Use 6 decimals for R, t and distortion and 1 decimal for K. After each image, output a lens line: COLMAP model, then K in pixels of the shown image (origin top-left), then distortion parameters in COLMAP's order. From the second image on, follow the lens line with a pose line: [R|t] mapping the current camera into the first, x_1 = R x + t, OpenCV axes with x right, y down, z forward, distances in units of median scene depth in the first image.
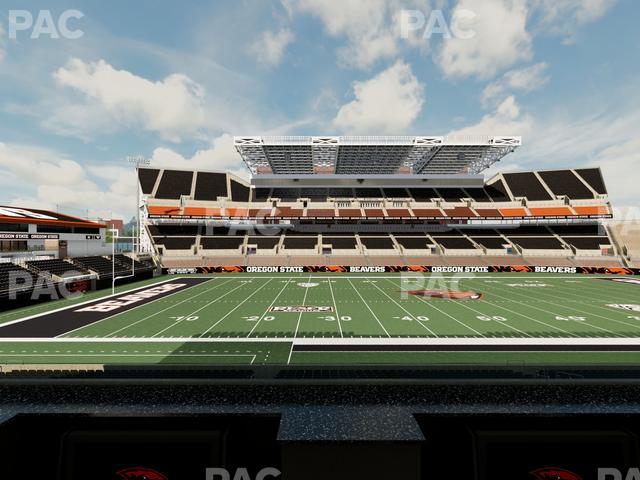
lens RADIAL K [[320.0, 0, 319.4], [0, 320.0, 239.8], [0, 0, 1]] dist [0.000074, -0.000057]
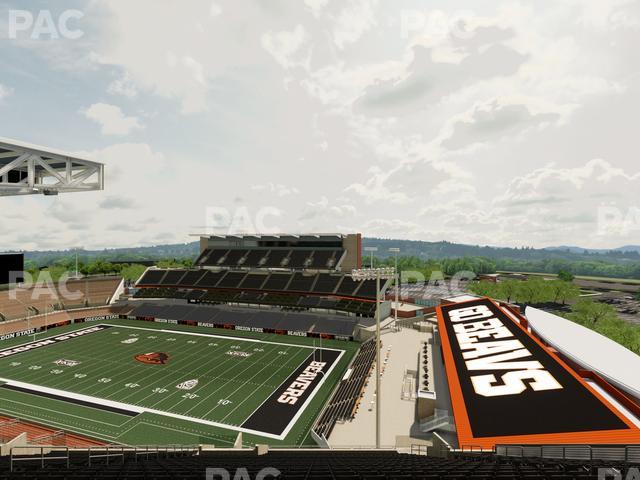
lens RADIAL K [[320.0, 0, 319.5], [0, 320.0, 239.7], [0, 0, 1]] dist [0.000074, -0.000057]
pose [[-0.951918, 0.000119, 0.306352, -0.440003], [0.000062, 1.000000, -0.000195, -0.206070], [-0.306352, -0.000167, -0.951918, 0.991376]]
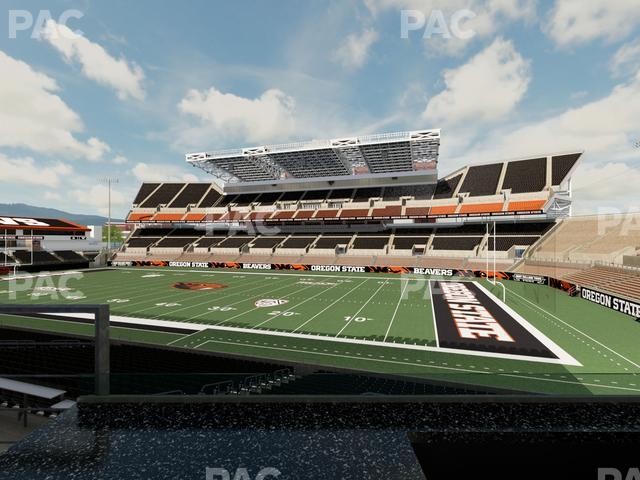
lens RADIAL K [[320.0, 0, 319.6], [0, 320.0, 239.9], [0, 0, 1]] dist [0.000074, -0.000057]
pose [[0.951086, -0.000336, -0.308928, 0.475516], [0.000346, 1.000000, -0.000021, 0.000297], [0.308928, -0.000087, 0.951086, 0.006829]]
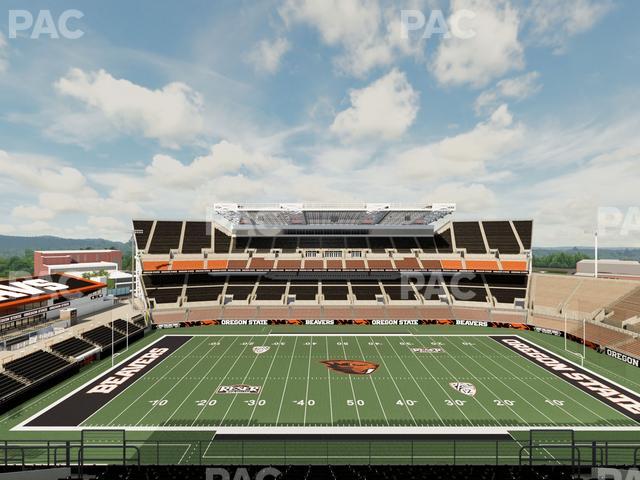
lens RADIAL K [[320.0, 0, 319.5], [0, 320.0, 239.9], [0, 0, 1]] dist [0.000074, -0.000057]
pose [[1.000000, -0.000249, 0.000045, 0.101100], [0.000249, 1.000000, 0.000400, -0.152291], [-0.000046, -0.000400, 1.000000, -0.154820]]
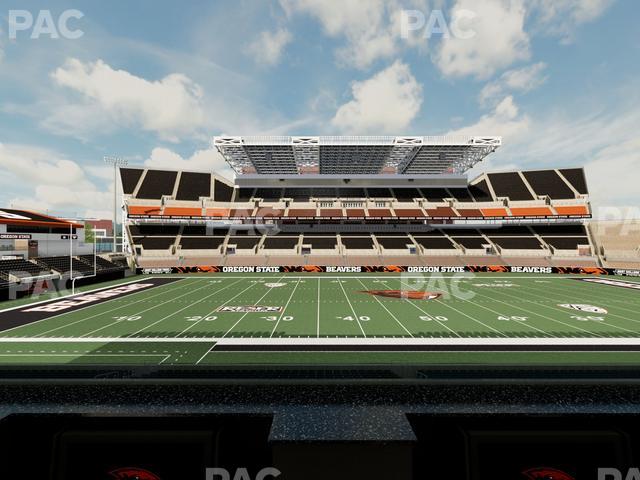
lens RADIAL K [[320.0, 0, 319.5], [0, 320.0, 239.9], [0, 0, 1]] dist [0.000074, -0.000057]
pose [[1.000000, -0.000030, 0.000274, 0.050546], [0.000029, 1.000000, 0.000119, 0.000050], [-0.000274, -0.000119, 1.000000, 0.000140]]
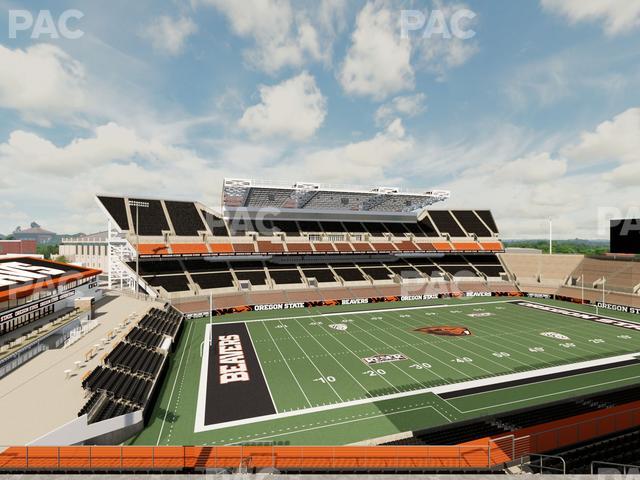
lens RADIAL K [[320.0, 0, 319.6], [0, 320.0, 240.0], [0, 0, 1]] dist [0.000074, -0.000057]
pose [[0.950775, -0.000160, 0.309881, -0.241385], [-0.000037, 1.000000, 0.000629, -0.096832], [-0.309881, -0.000609, 0.950775, -0.078050]]
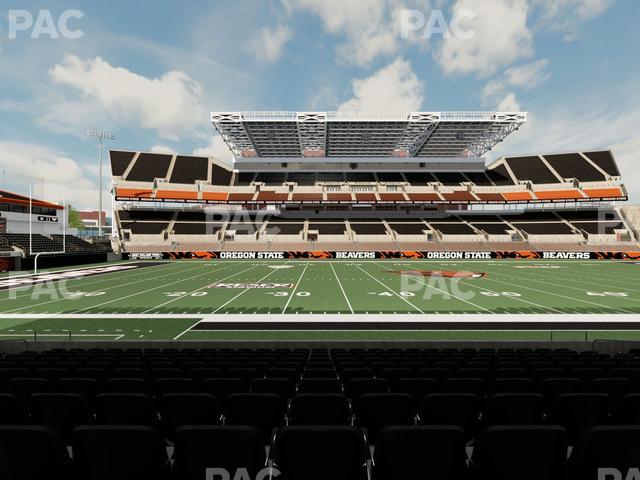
lens RADIAL K [[320.0, 0, 319.5], [0, 320.0, 239.8], [0, 0, 1]] dist [0.000074, -0.000057]
pose [[1.000000, 0.000034, 0.000319, 0.033527], [-0.000034, 1.000000, -0.000199, 0.033660], [-0.000319, 0.000199, 1.000000, 0.072887]]
